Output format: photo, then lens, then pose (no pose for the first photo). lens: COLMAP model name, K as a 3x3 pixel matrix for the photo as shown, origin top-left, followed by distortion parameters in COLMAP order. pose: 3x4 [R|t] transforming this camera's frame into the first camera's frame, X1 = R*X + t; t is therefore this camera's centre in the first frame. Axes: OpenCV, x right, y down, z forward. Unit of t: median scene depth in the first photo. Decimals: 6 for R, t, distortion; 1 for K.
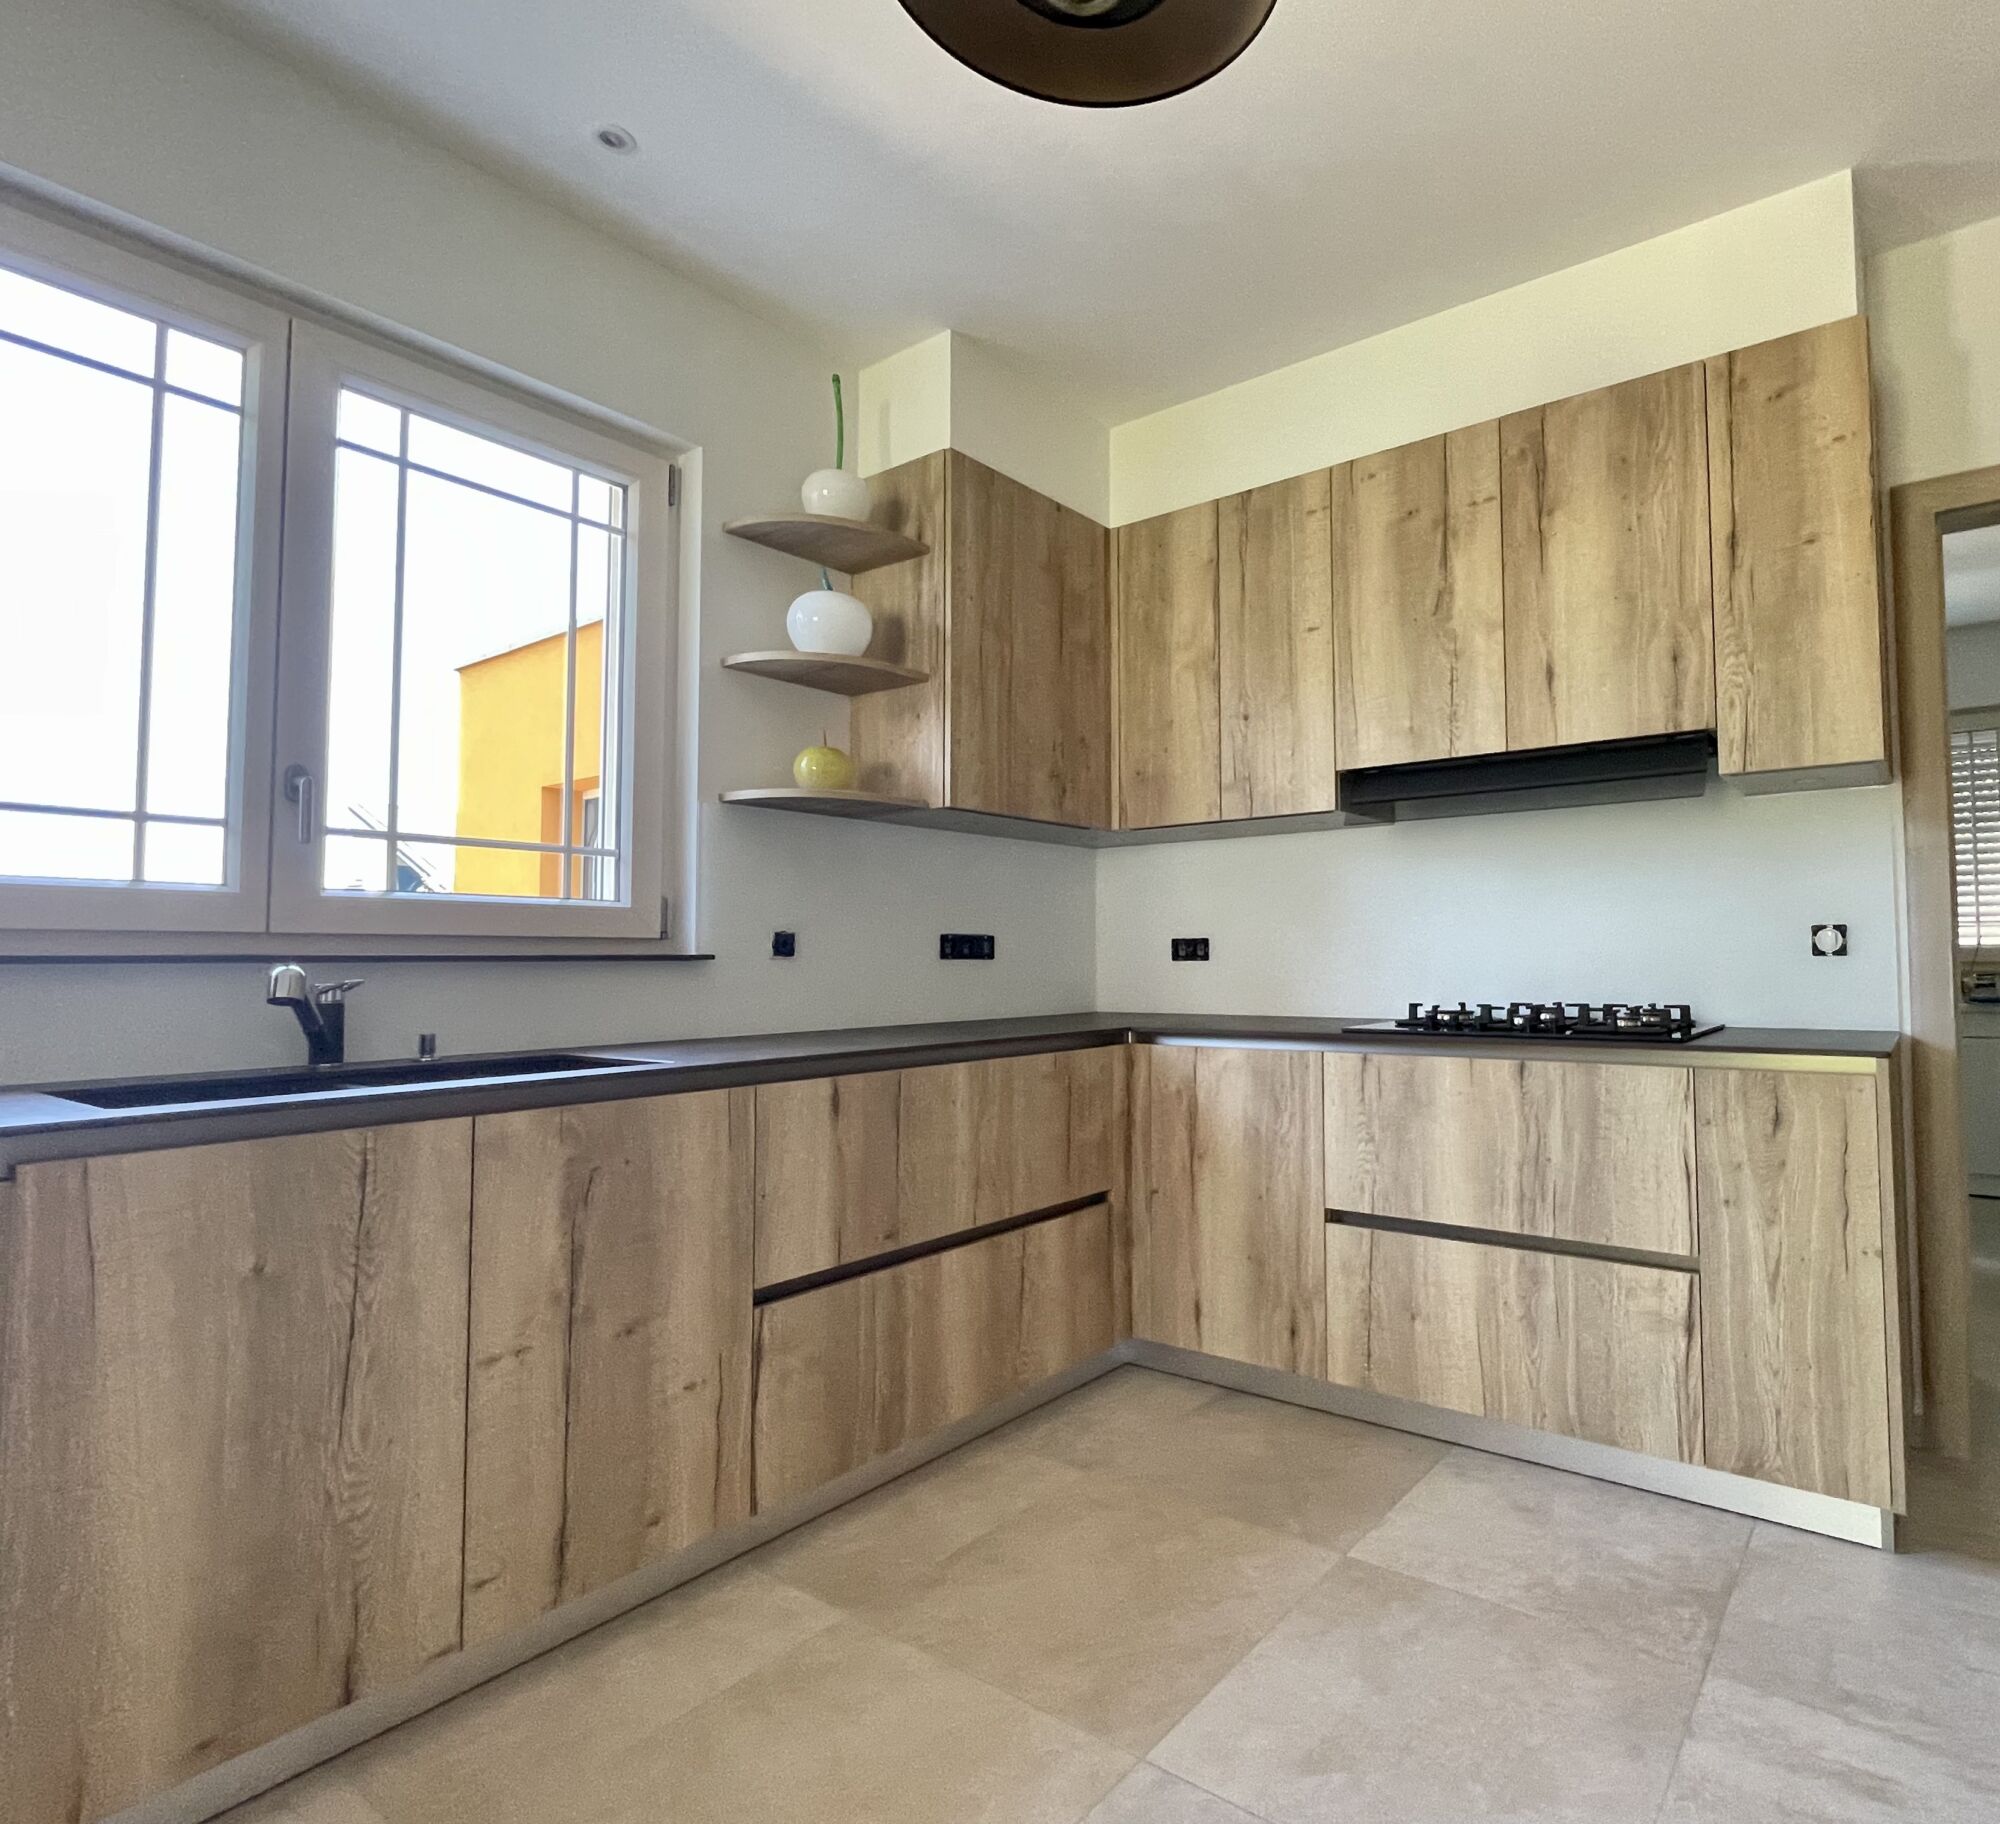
lens RADIAL K [[1086.5, 0, 1212.1], [0, 1086.5, 914.8], [0, 0, 1]] dist [-0.000158, -0.002332]
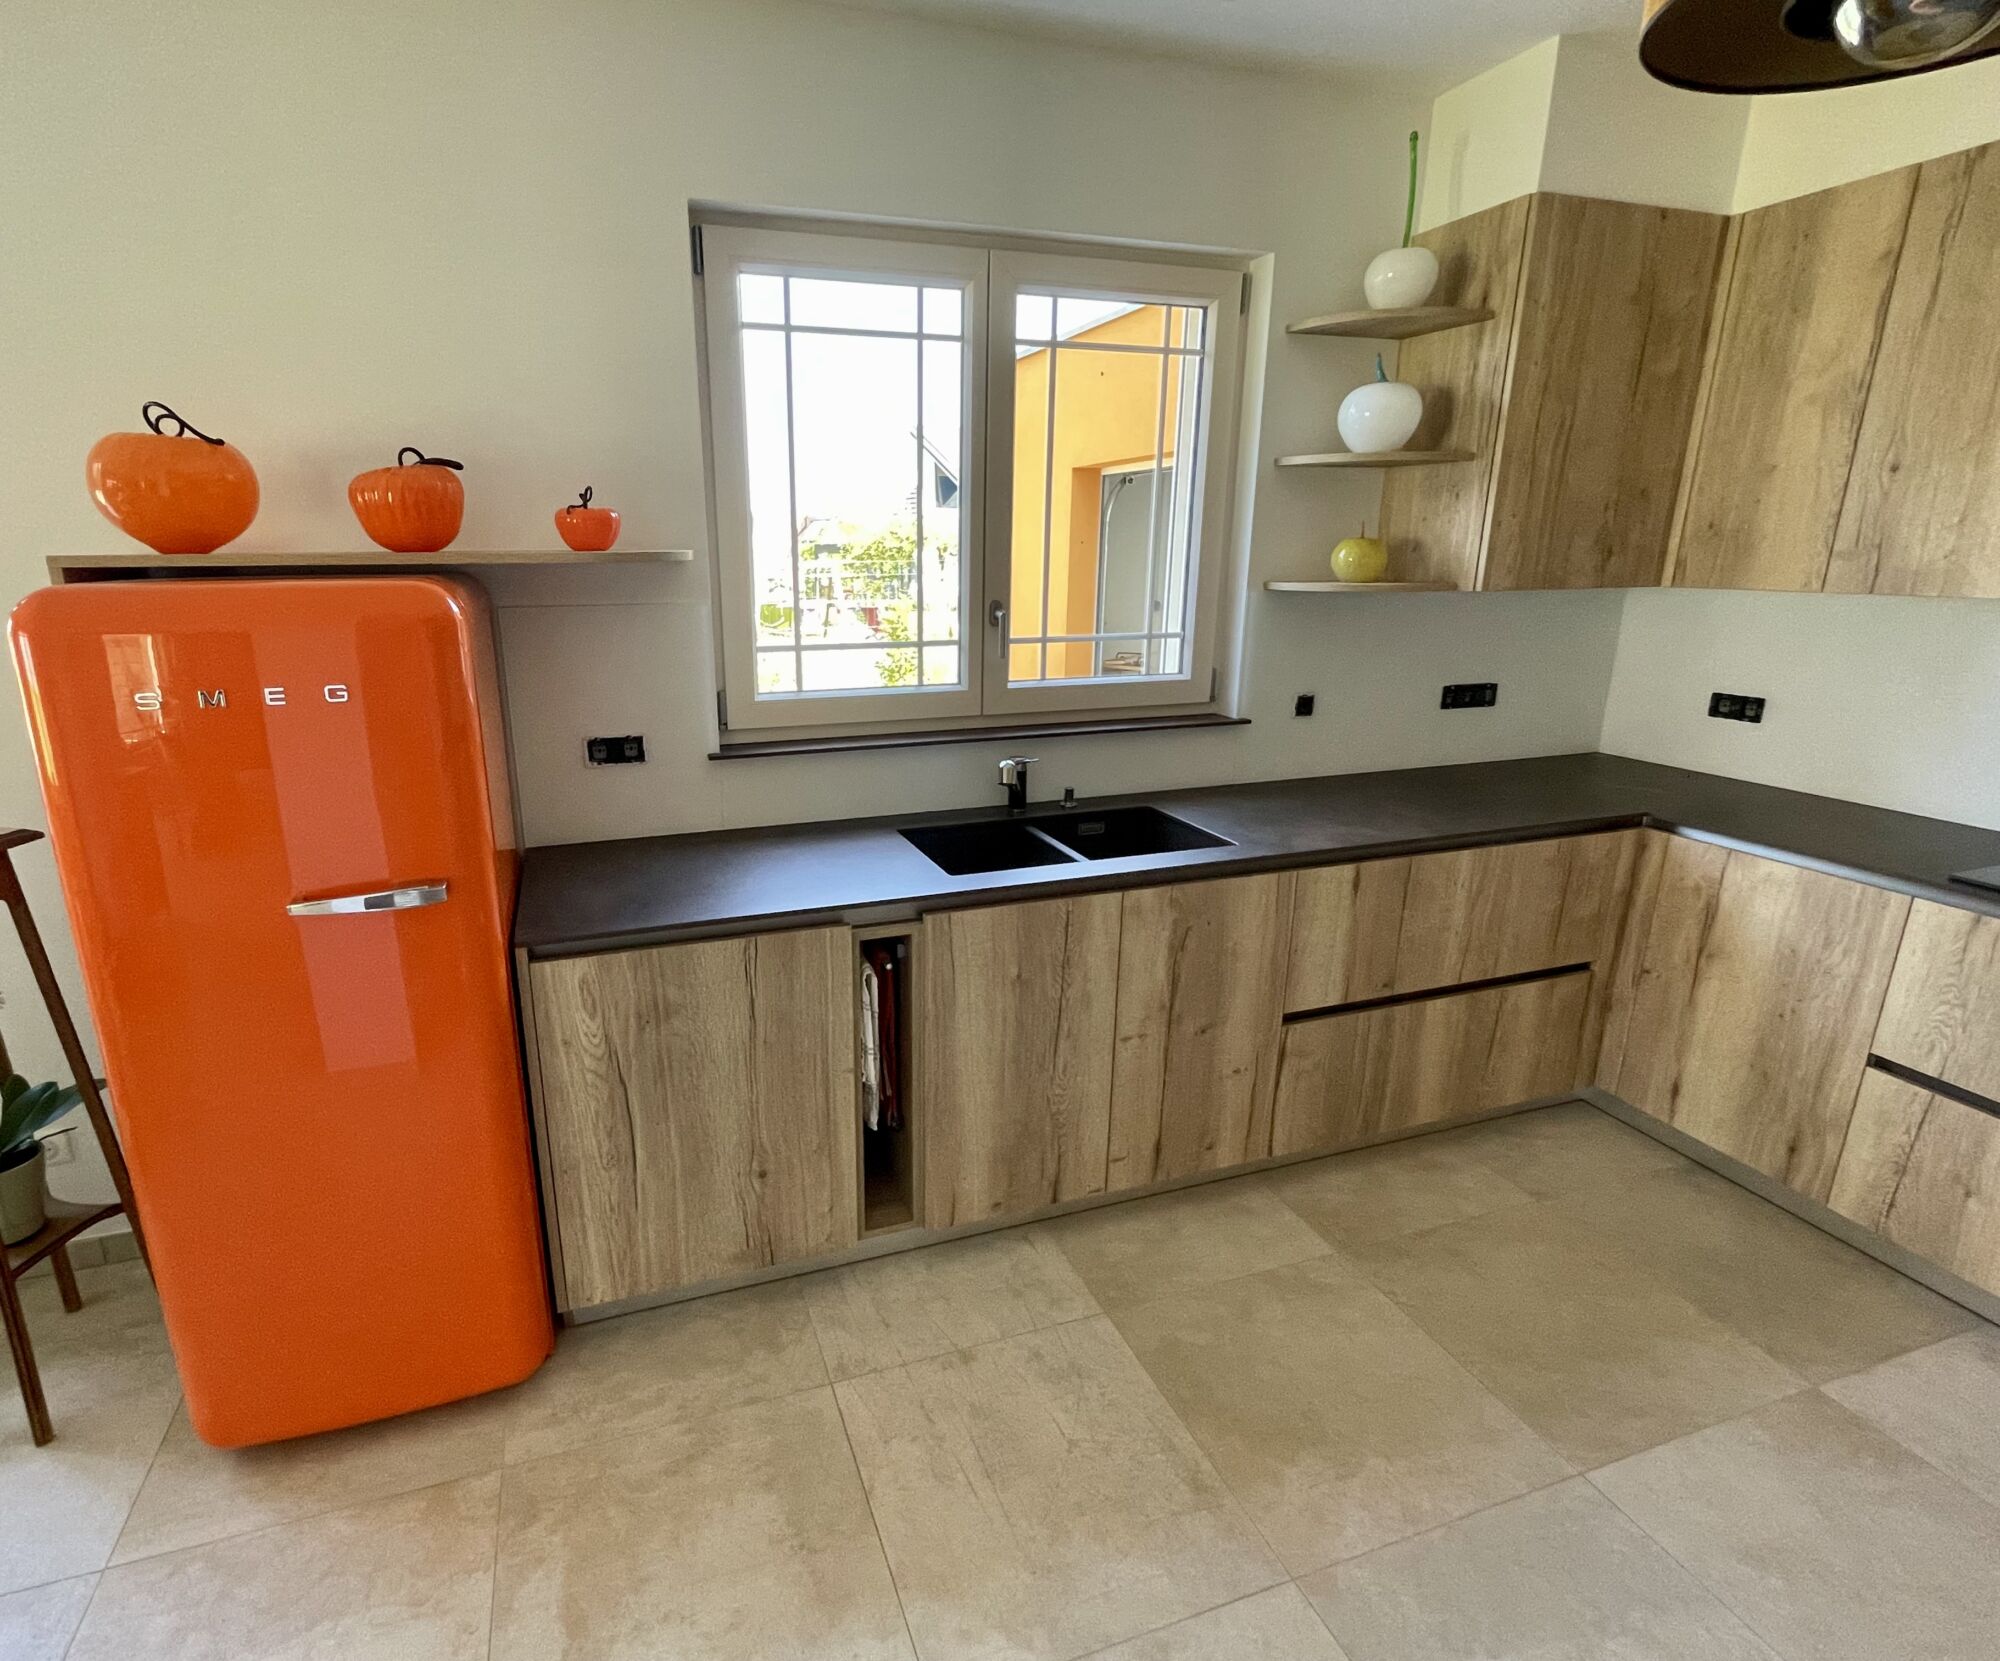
lens RADIAL K [[993.0, 0, 908.1], [0, 993.0, 825.8], [0, 0, 1]] dist [0.000286, -0.000310]
pose [[0.784311, 0.170298, -0.596535, -0.069737], [0.028591, 0.950640, 0.308977, -0.206332], [0.619708, -0.259390, 0.740728, -0.107276]]
